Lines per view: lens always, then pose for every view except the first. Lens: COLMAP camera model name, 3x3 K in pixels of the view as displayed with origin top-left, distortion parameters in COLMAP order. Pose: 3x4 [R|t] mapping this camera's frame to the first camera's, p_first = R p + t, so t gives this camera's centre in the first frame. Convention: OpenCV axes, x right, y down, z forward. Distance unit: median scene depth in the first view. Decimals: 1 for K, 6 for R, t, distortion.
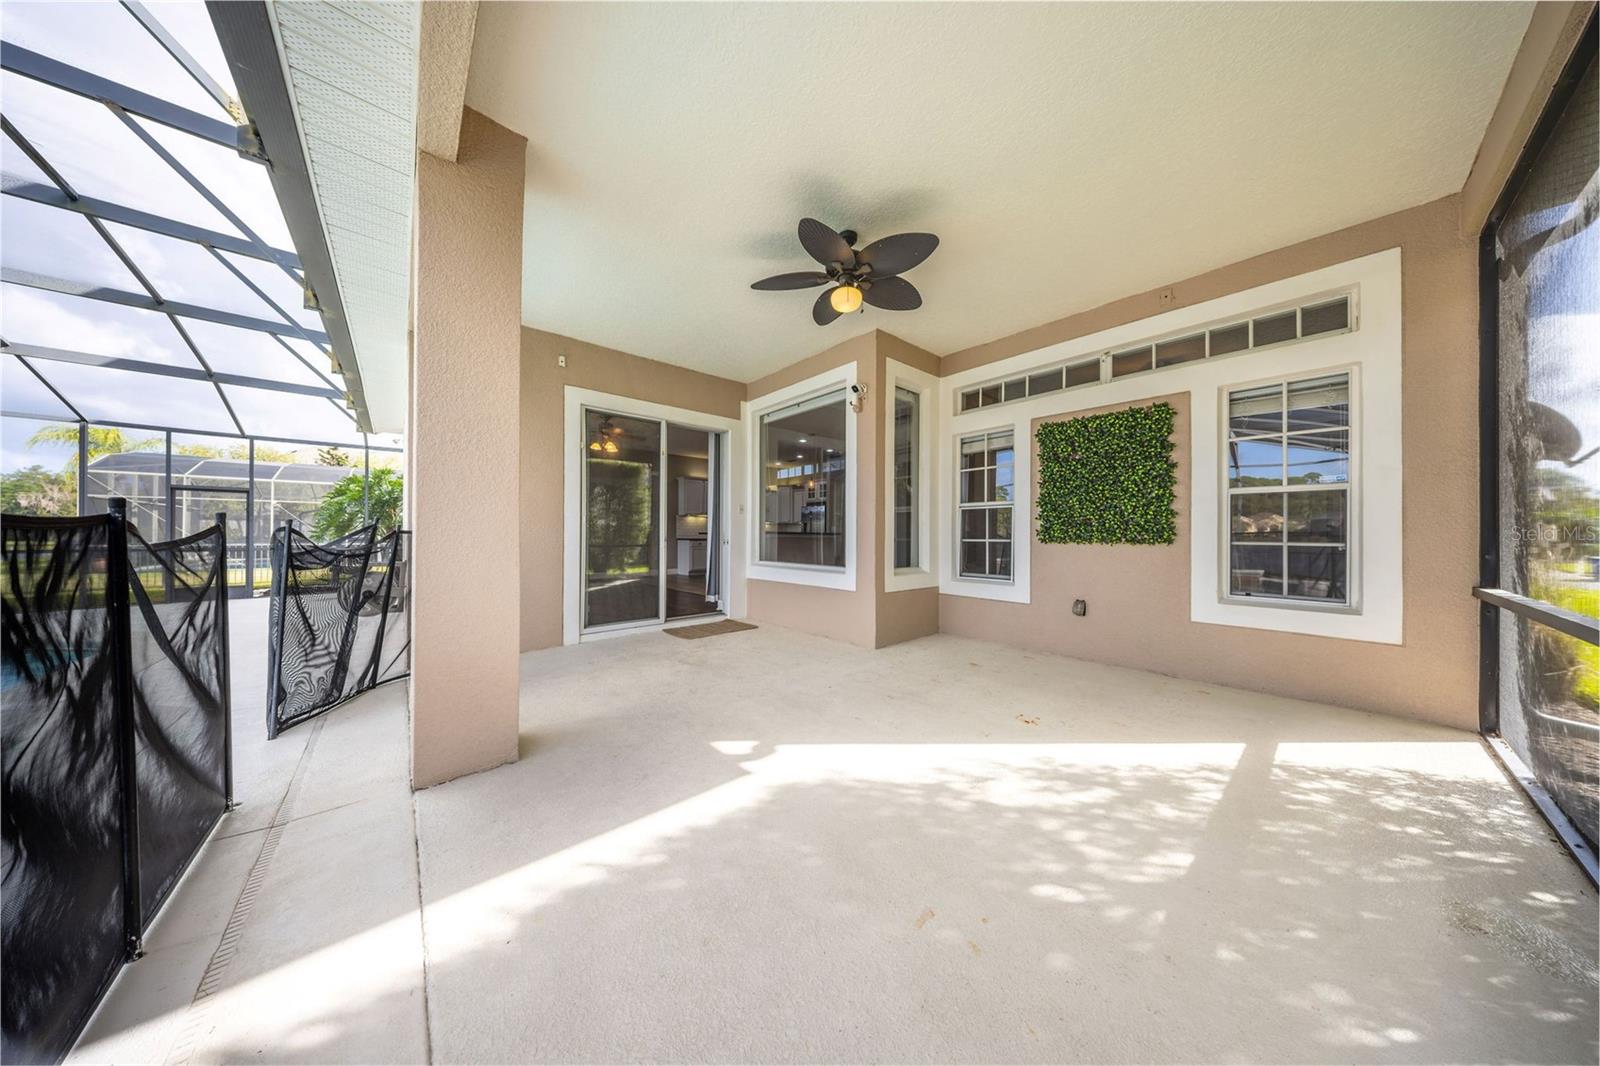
lens RADIAL K [[460.2, 0, 801.2], [0, 460.2, 531.0], [0, 0, 1]] dist [0.000021, -0.000060]
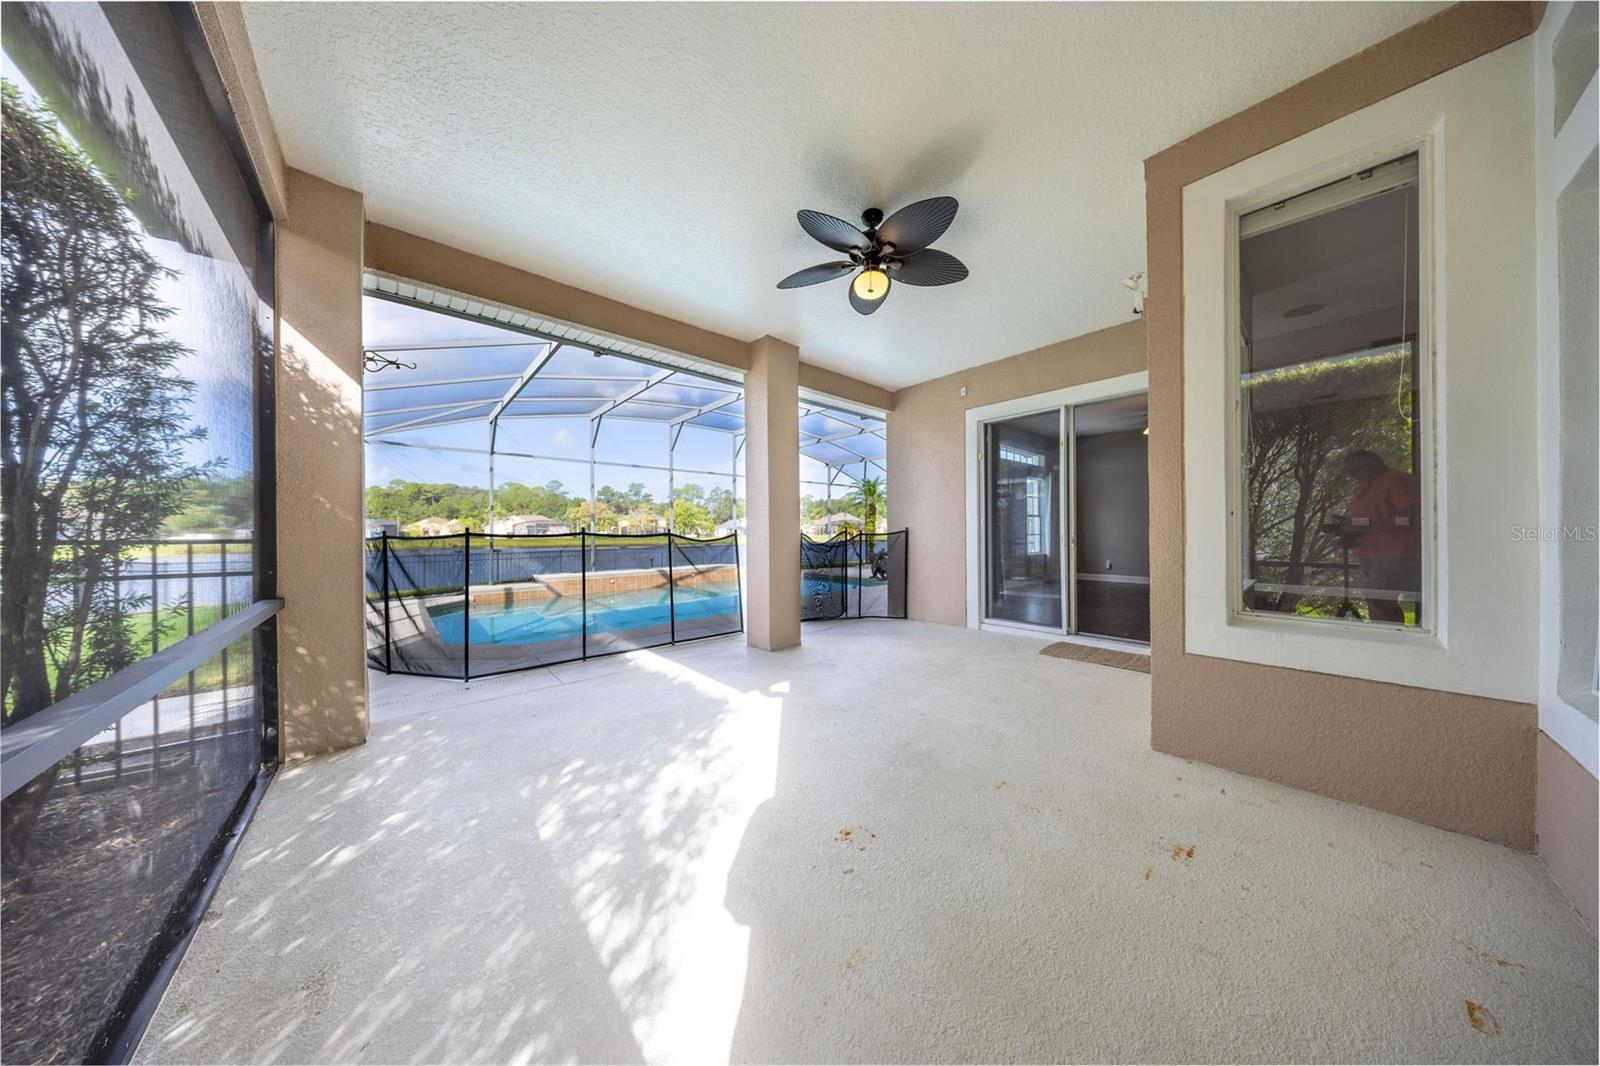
lens RADIAL K [[460.2, 0, 801.2], [0, 460.2, 531.0], [0, 0, 1]] dist [0.000021, -0.000060]
pose [[0.022473, -0.011090, -0.999686, 1.533855], [0.009669, 0.999894, -0.010875, 0.012199], [0.999701, -0.009421, 0.022578, 1.252935]]
